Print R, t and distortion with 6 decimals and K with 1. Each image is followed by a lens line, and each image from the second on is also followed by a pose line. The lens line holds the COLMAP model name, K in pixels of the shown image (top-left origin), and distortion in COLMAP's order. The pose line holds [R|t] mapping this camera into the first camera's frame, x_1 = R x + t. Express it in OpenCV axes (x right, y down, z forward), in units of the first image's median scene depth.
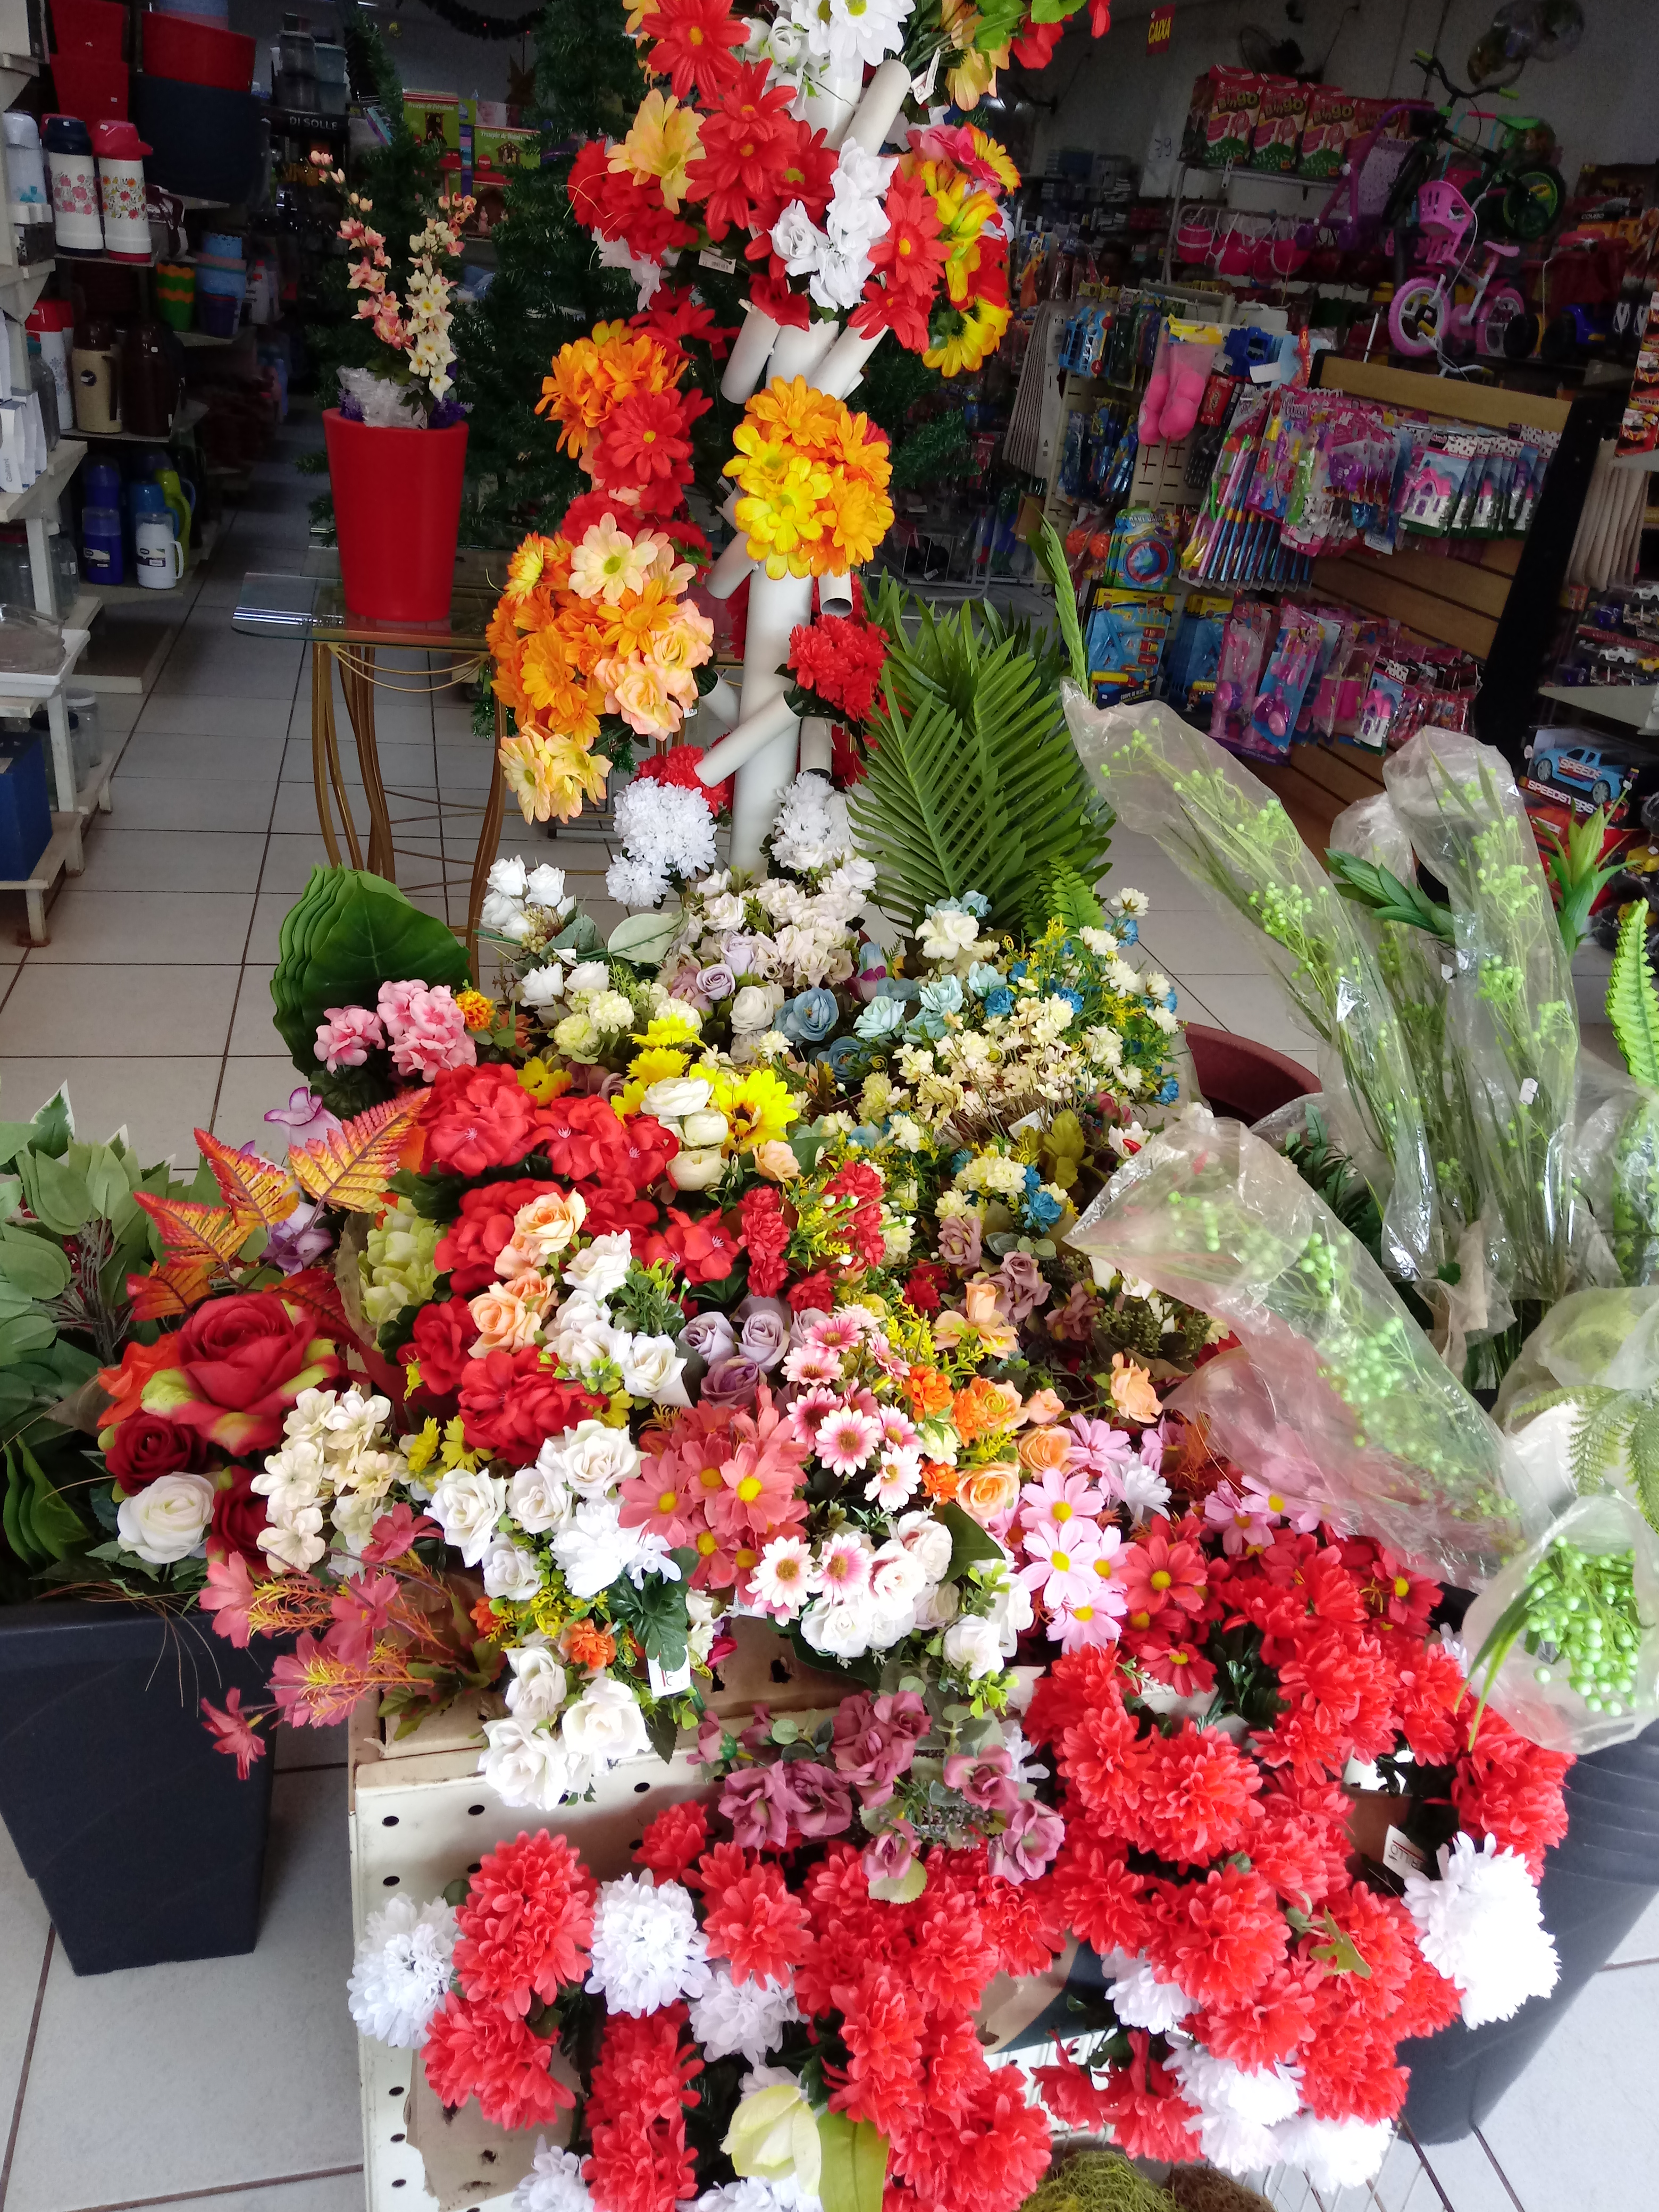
lens RADIAL K [[1689.1, 0, 808.6], [0, 1689.1, 1135.3], [0, 0, 1]] dist [0.038991, -0.039258]
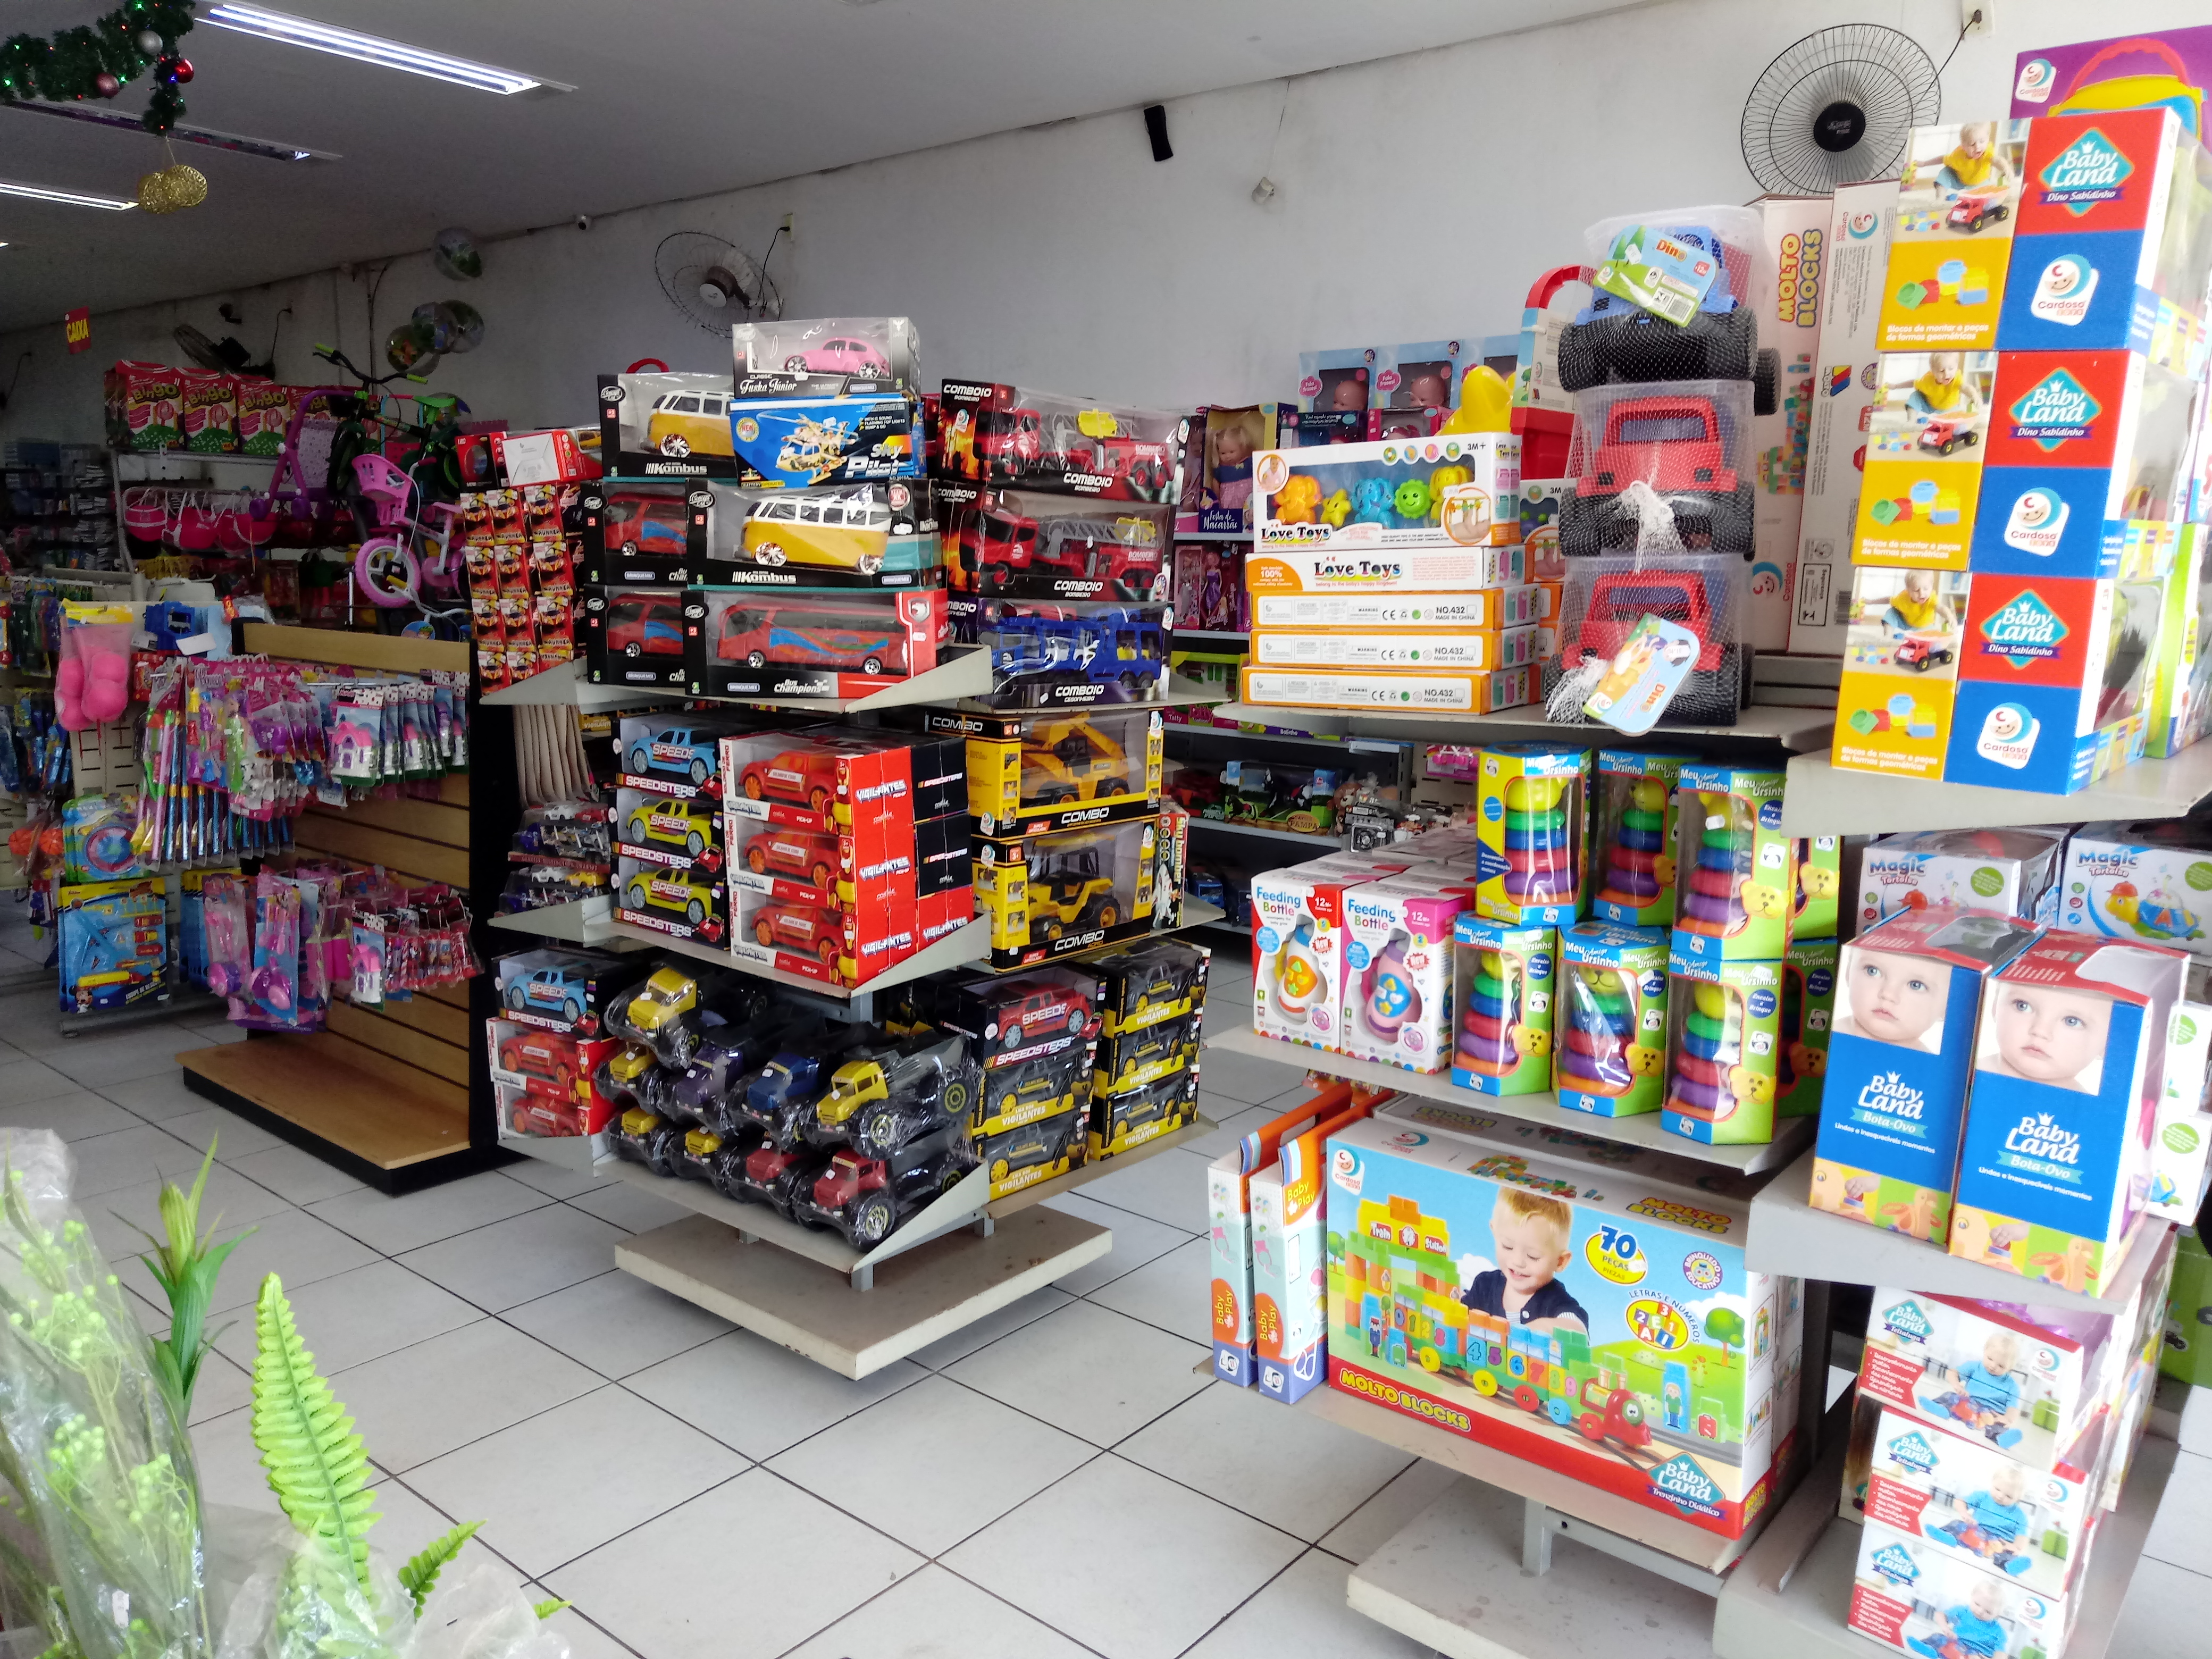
lens RADIAL K [[1689.1, 0, 1115.4], [0, 1689.1, 829.3], [0, 0, 1]] dist [0.038991, -0.039258]
pose [[0.794201, -0.186936, 0.578186, 0.122068], [0.343346, 0.923107, -0.173169, -0.015962], [-0.501356, 0.336049, 0.797316, 0.027653]]
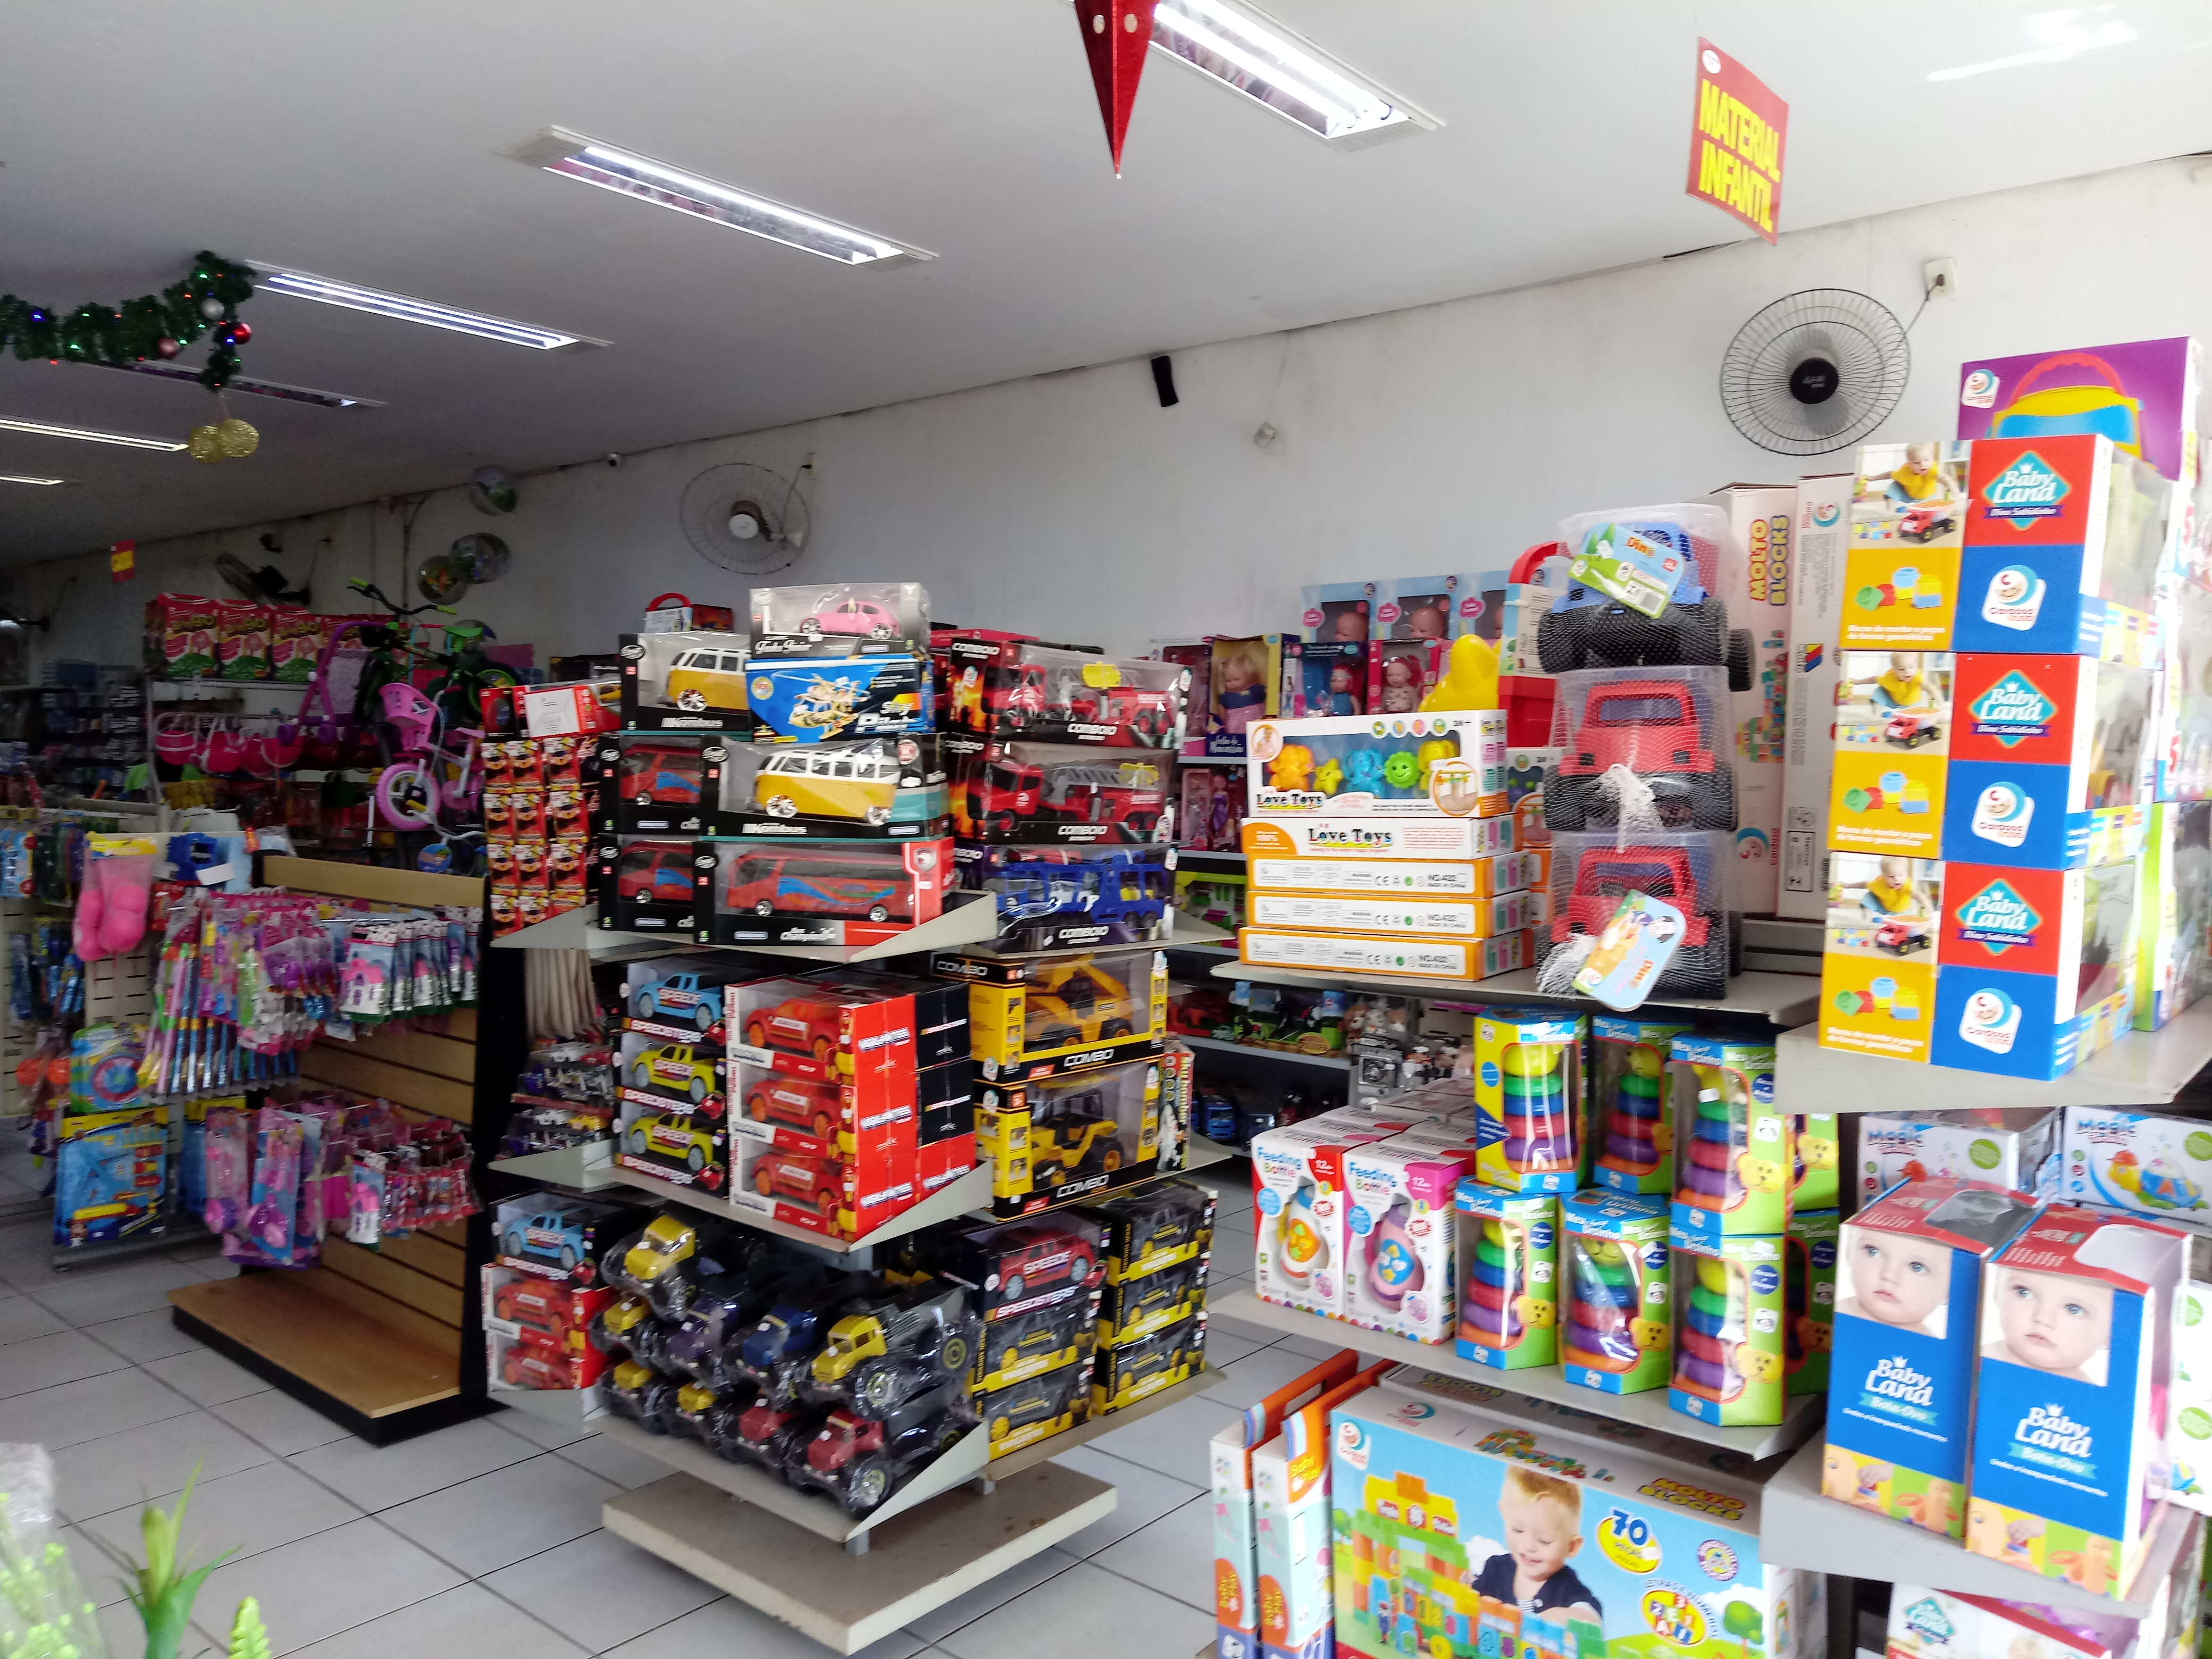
lens RADIAL K [[1689.1, 0, 1118.1], [0, 1689.1, 817.8], [0, 0, 1]] dist [0.038991, -0.039258]
pose [[0.797253, -0.113974, 0.592788, 0.122961], [0.342639, 0.893928, -0.288950, -0.028431], [-0.496976, 0.433478, 0.751739, 0.013747]]
